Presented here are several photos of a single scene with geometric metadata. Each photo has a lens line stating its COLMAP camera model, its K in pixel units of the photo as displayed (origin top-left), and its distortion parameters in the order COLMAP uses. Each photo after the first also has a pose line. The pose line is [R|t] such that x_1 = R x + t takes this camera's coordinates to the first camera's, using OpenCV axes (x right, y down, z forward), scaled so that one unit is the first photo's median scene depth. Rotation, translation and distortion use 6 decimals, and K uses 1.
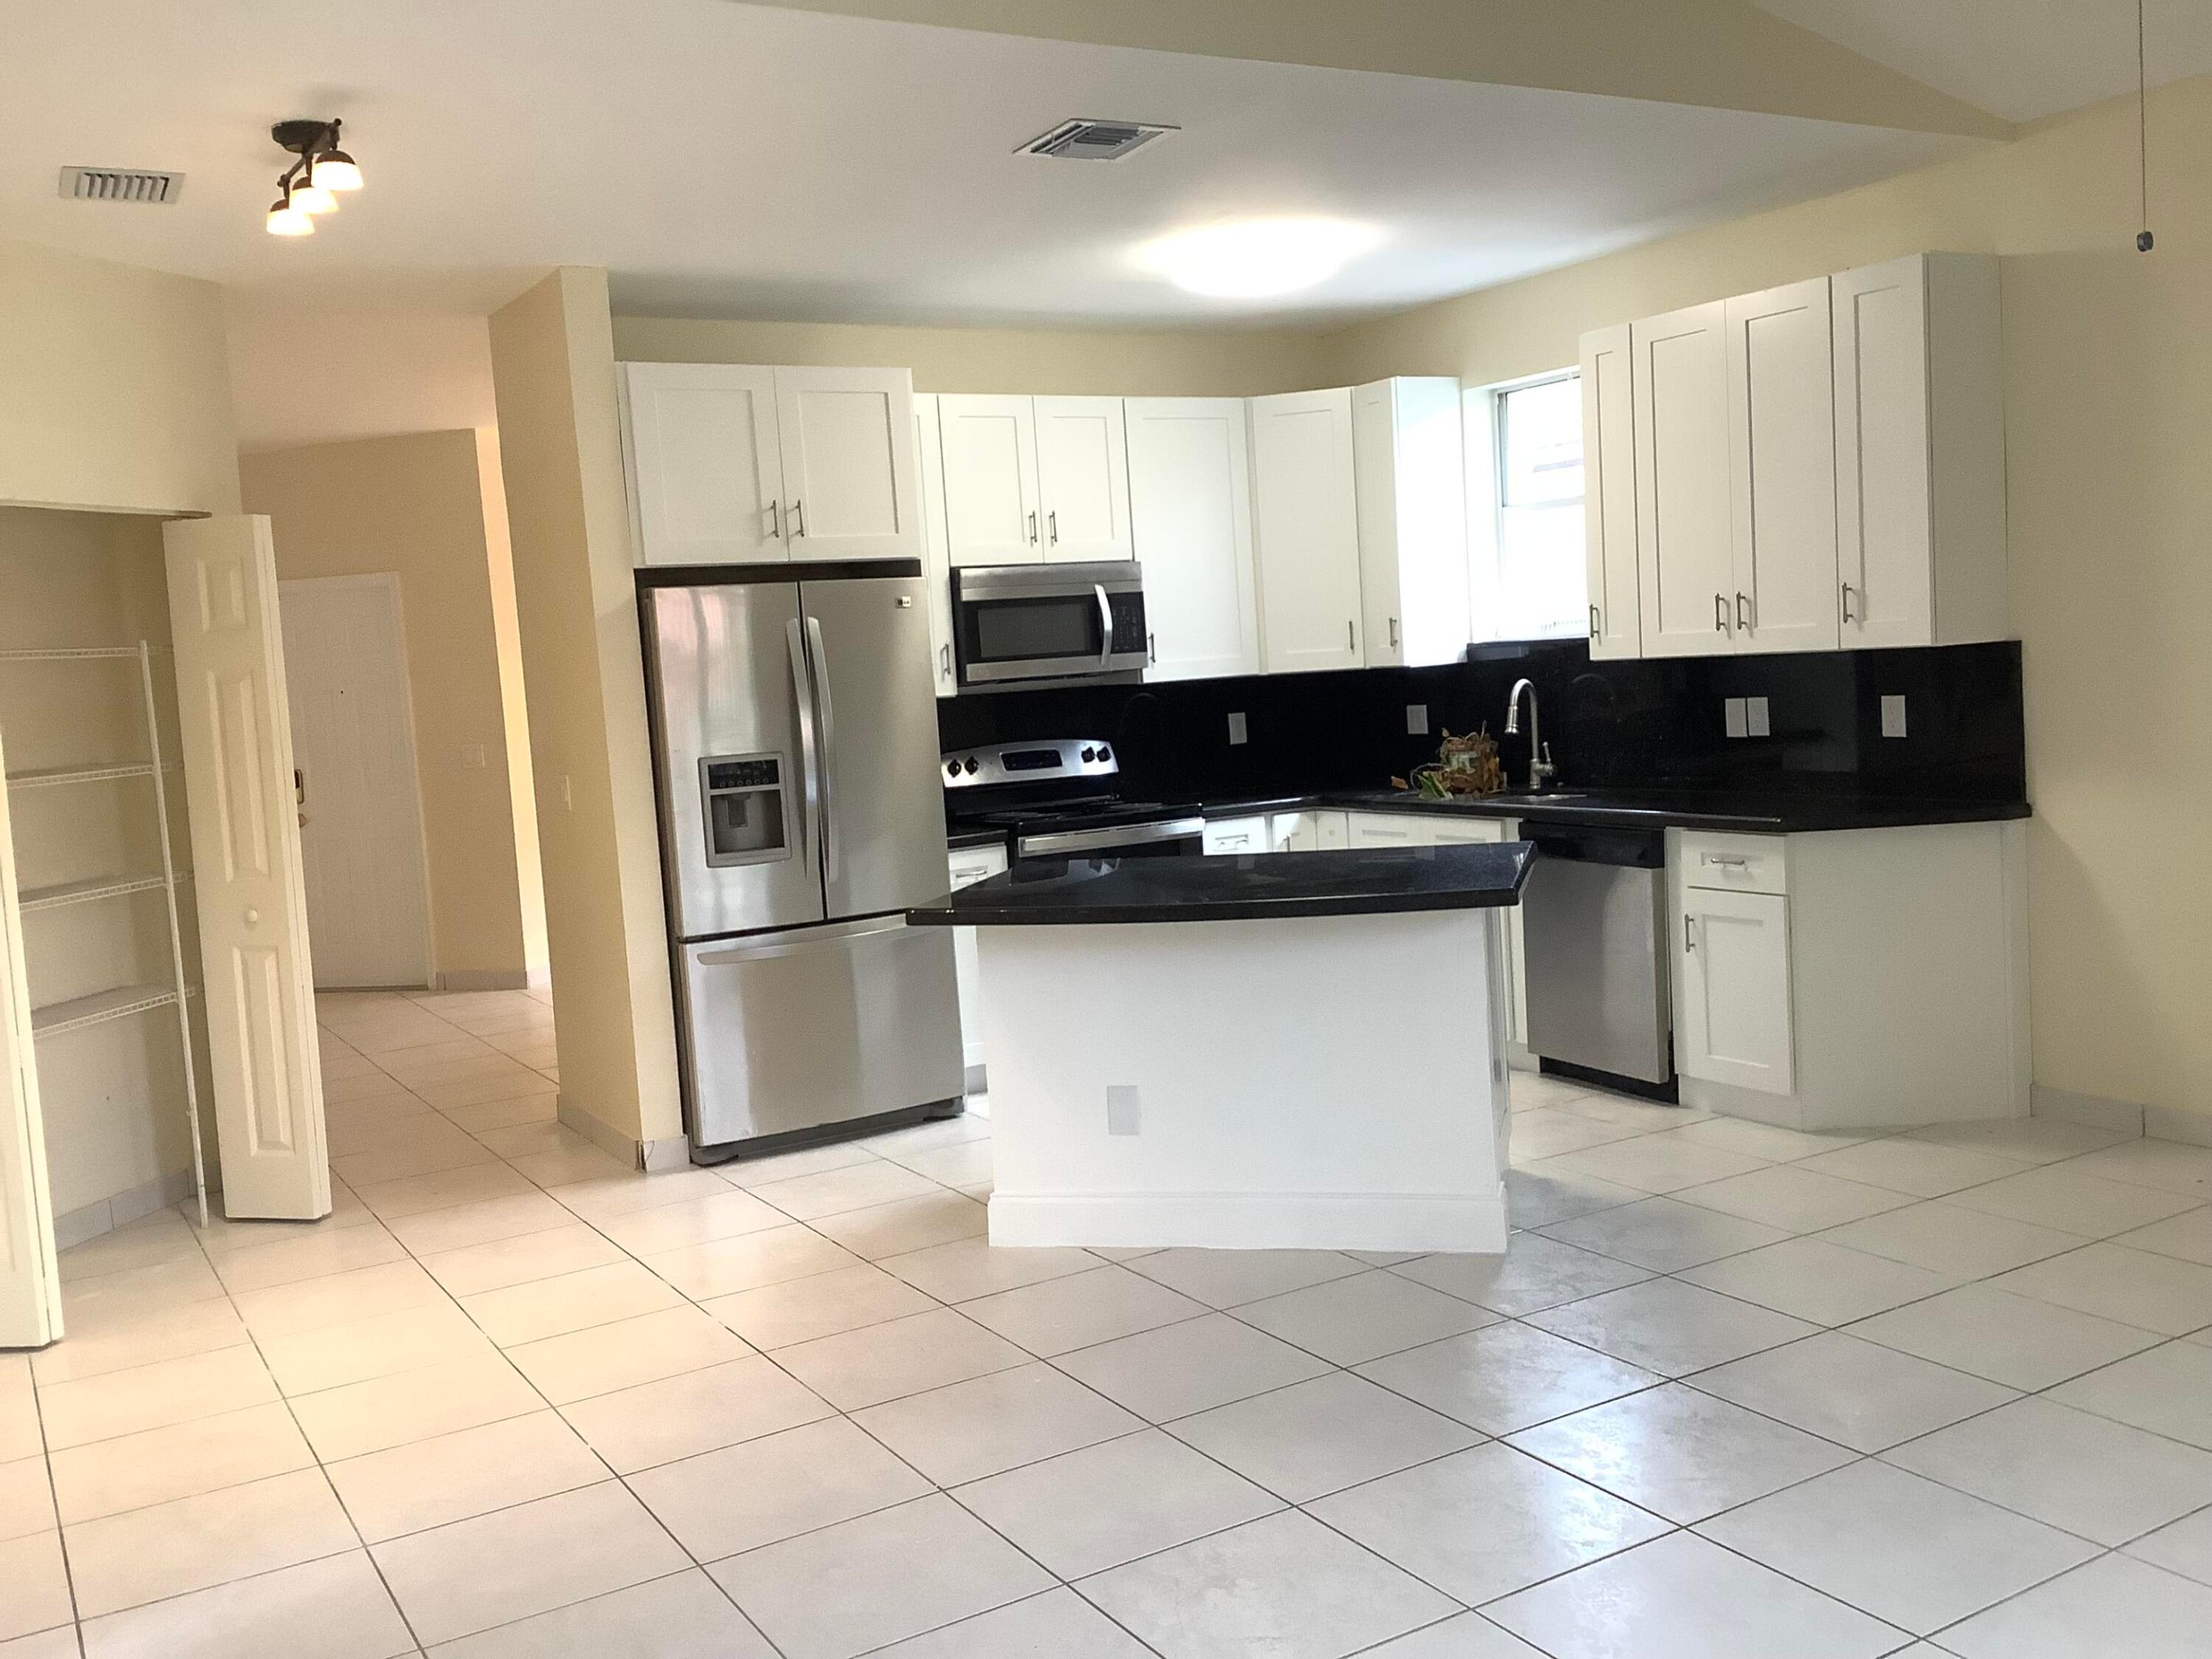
lens RADIAL K [[1994.7, 0, 1121.8], [0, 1994.7, 826.4], [0, 0, 1]] dist [0.105952, -0.164475]
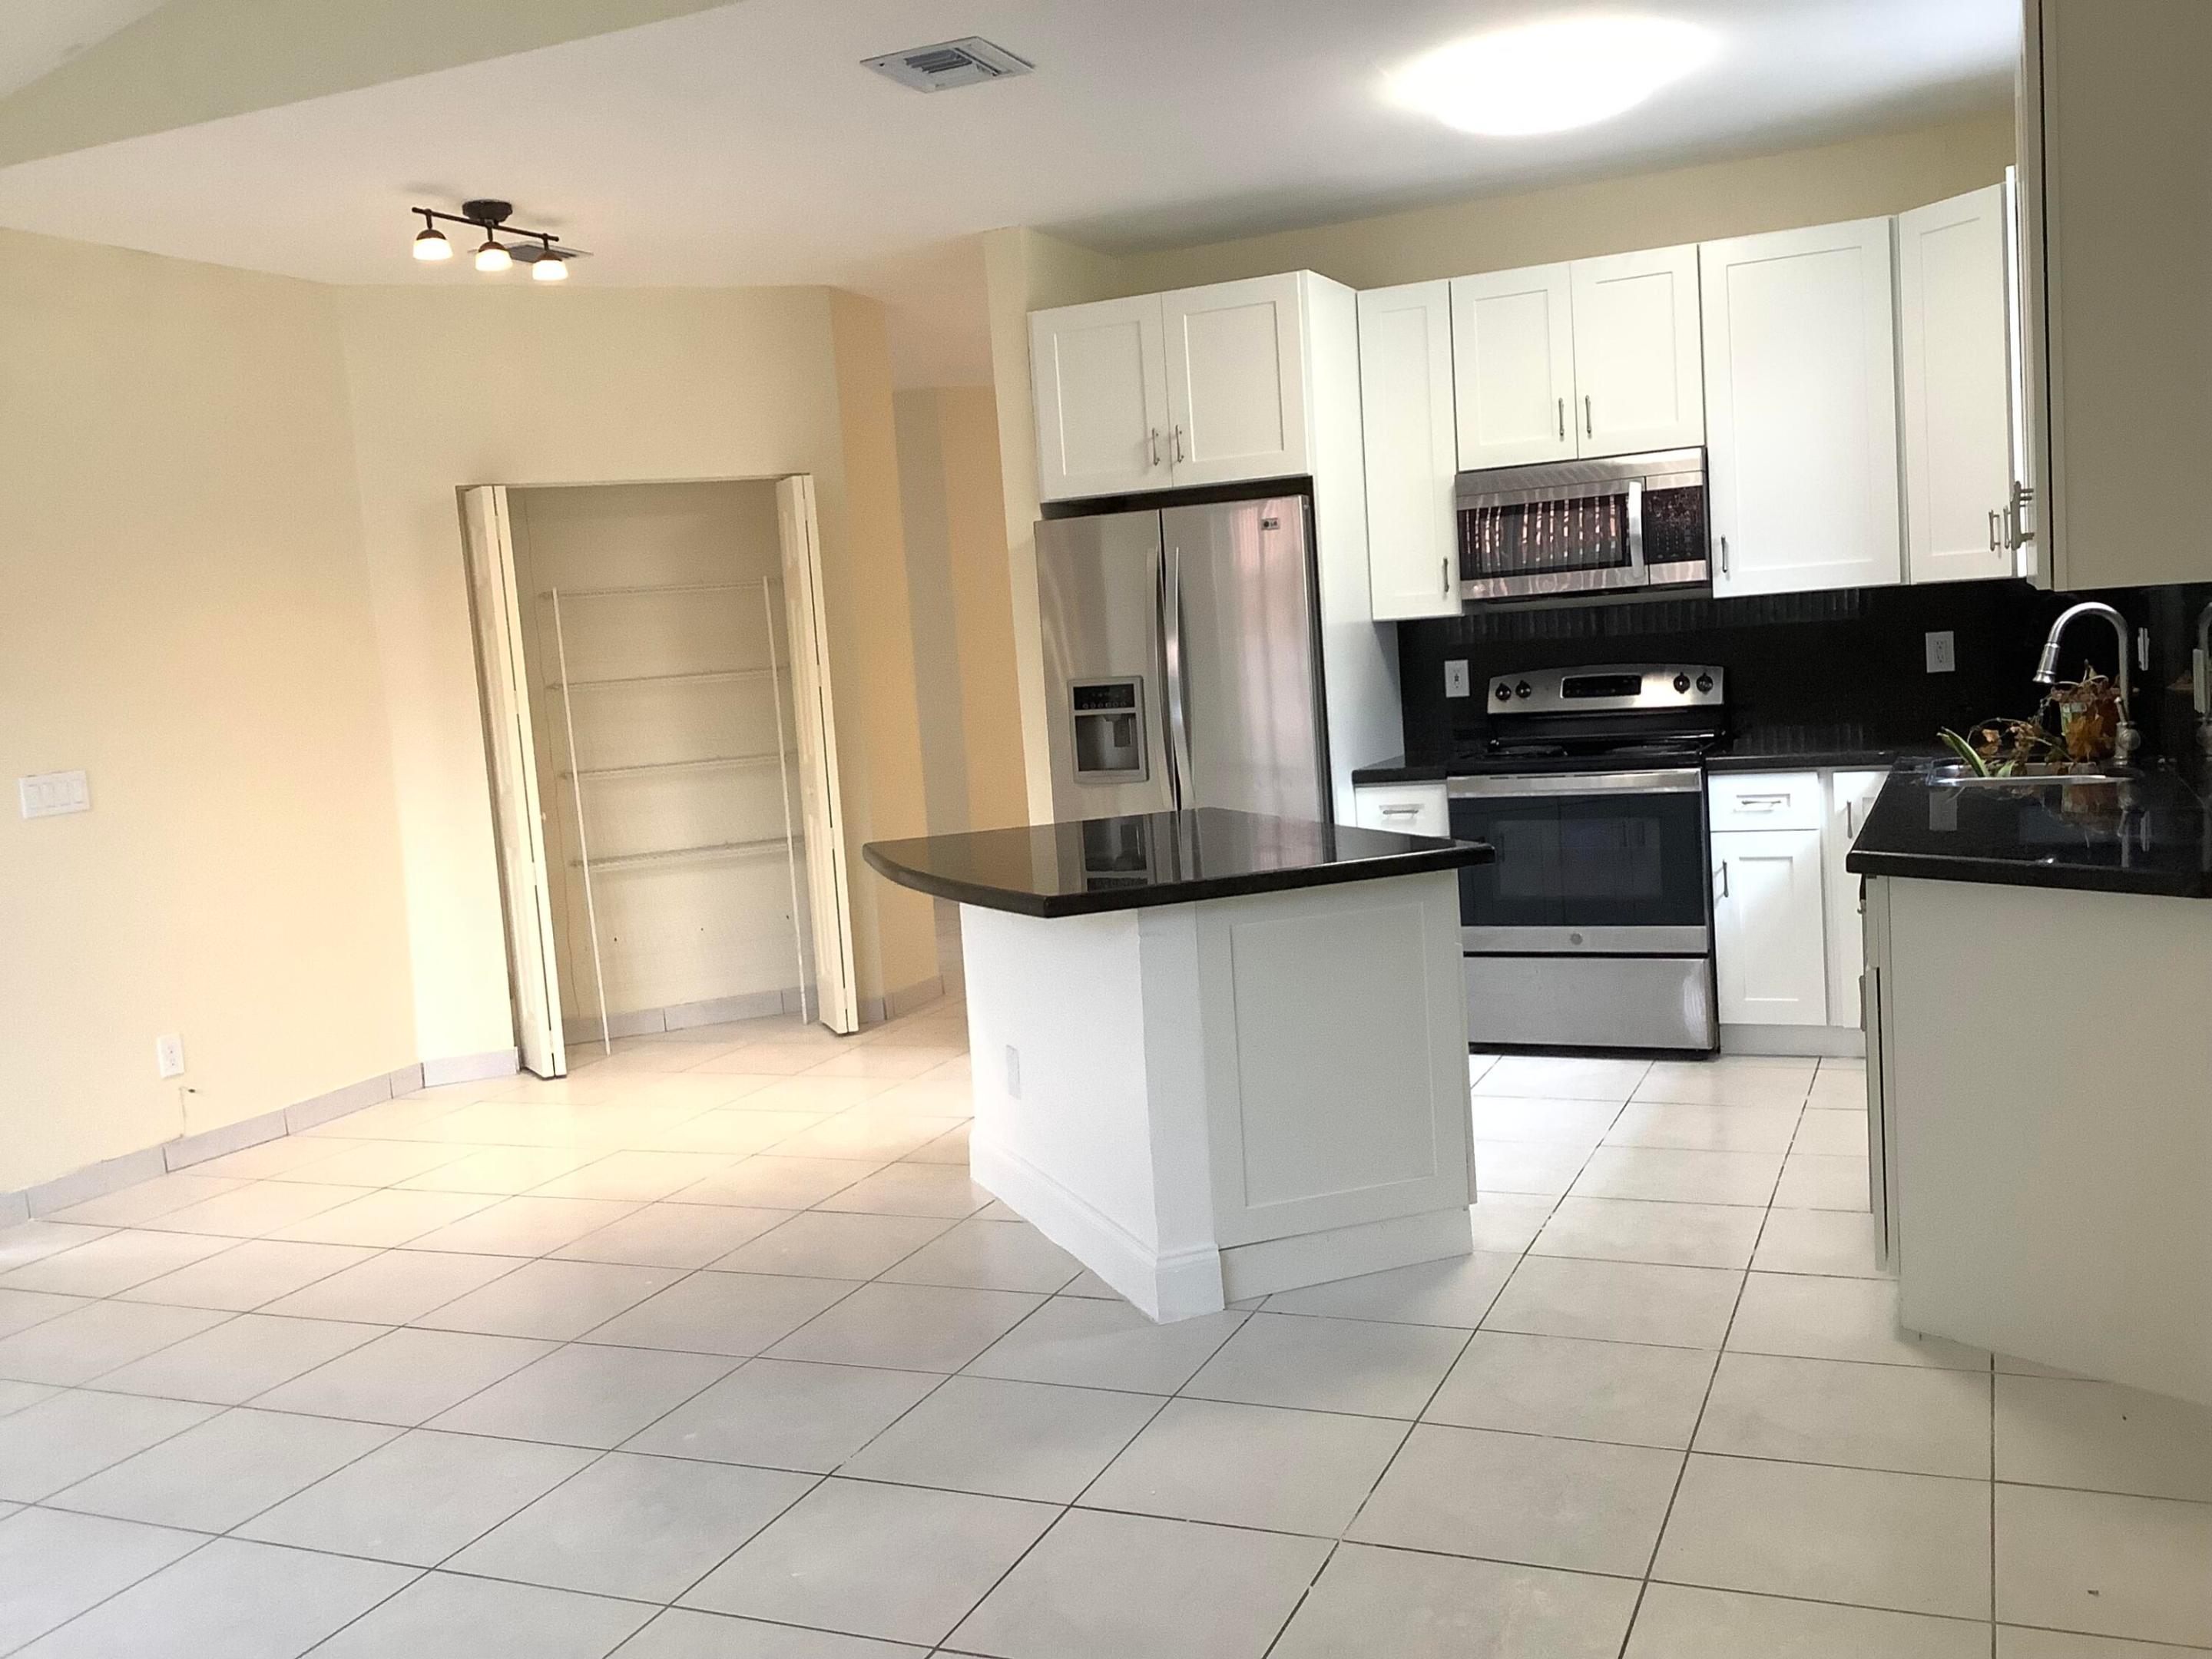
lens RADIAL K [[1994.7, 0, 1096.4], [0, 1994.7, 821.3], [0, 0, 1]] dist [0.105952, -0.164475]
pose [[0.581691, 0.100700, -0.807153, 0.567333], [-0.038214, 0.994595, 0.096545, -0.053591], [0.812512, -0.025314, 0.582395, 0.331610]]
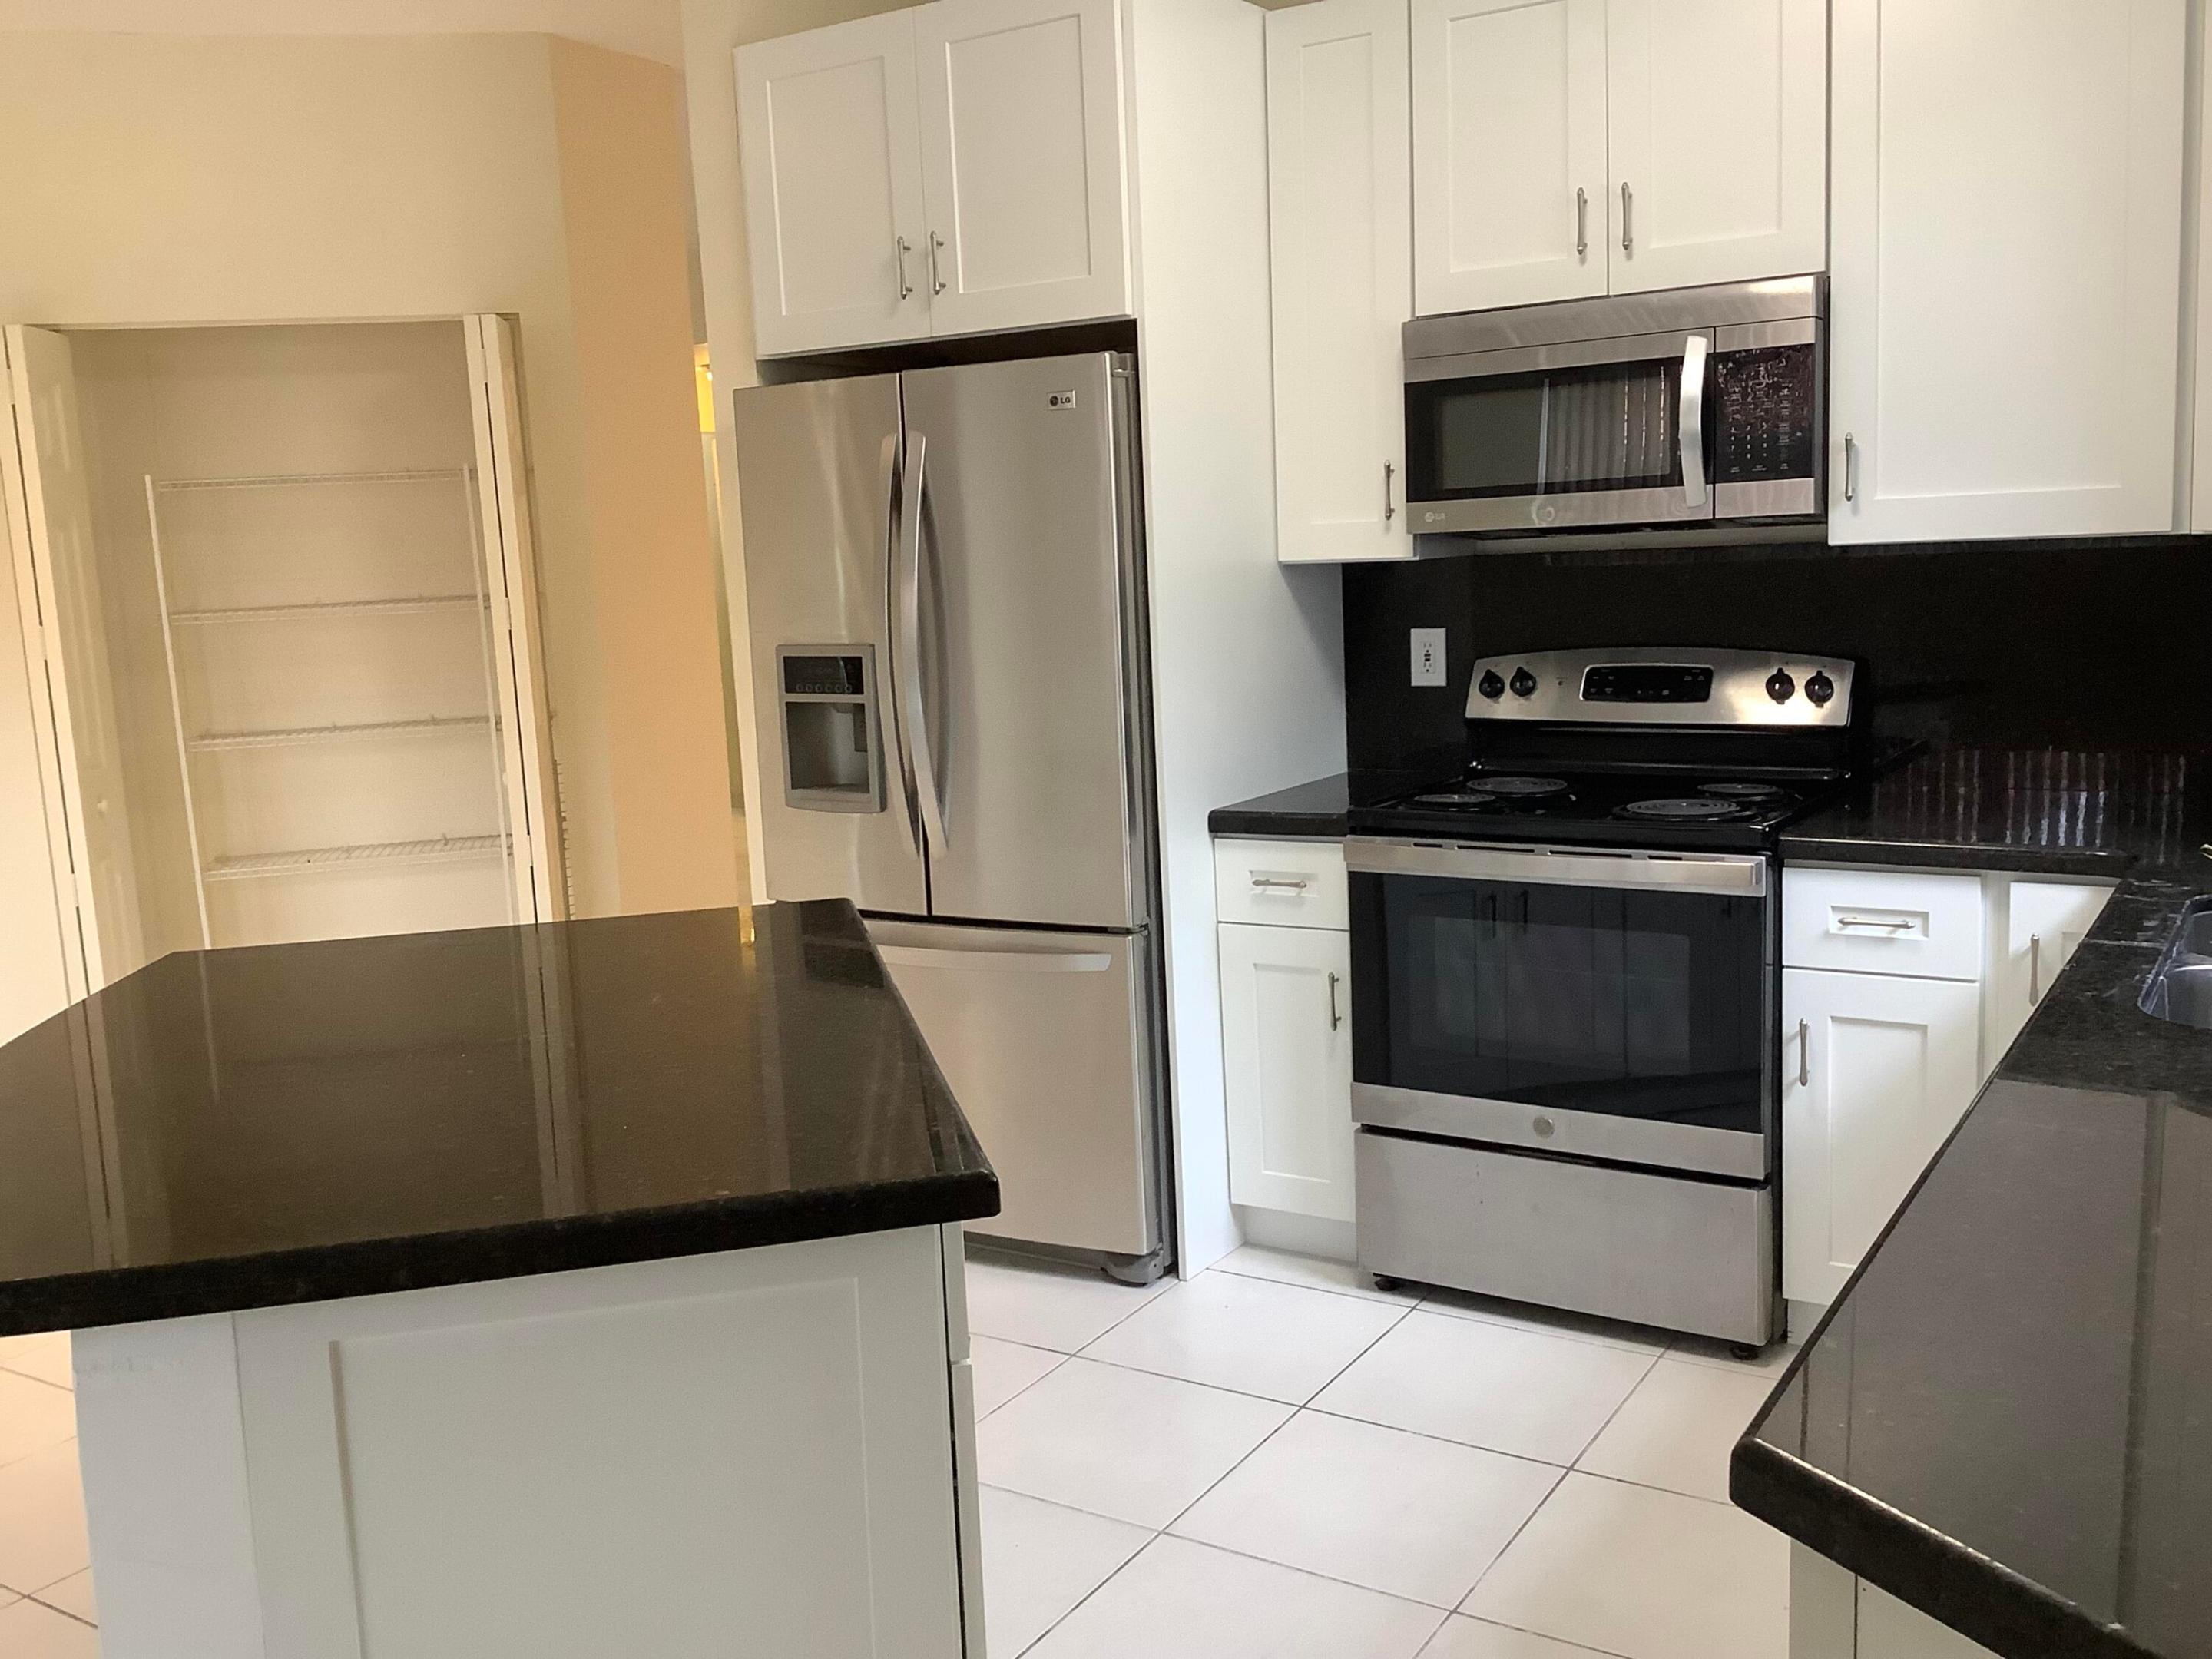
lens RADIAL K [[1994.7, 0, 1113.9], [0, 1994.7, 822.7], [0, 0, 1]] dist [0.105952, -0.164475]
pose [[0.455575, 0.172532, -0.873318, 0.375276], [-0.062843, 0.984824, 0.161778, -0.077841], [0.887977, -0.018820, 0.459503, 0.672460]]
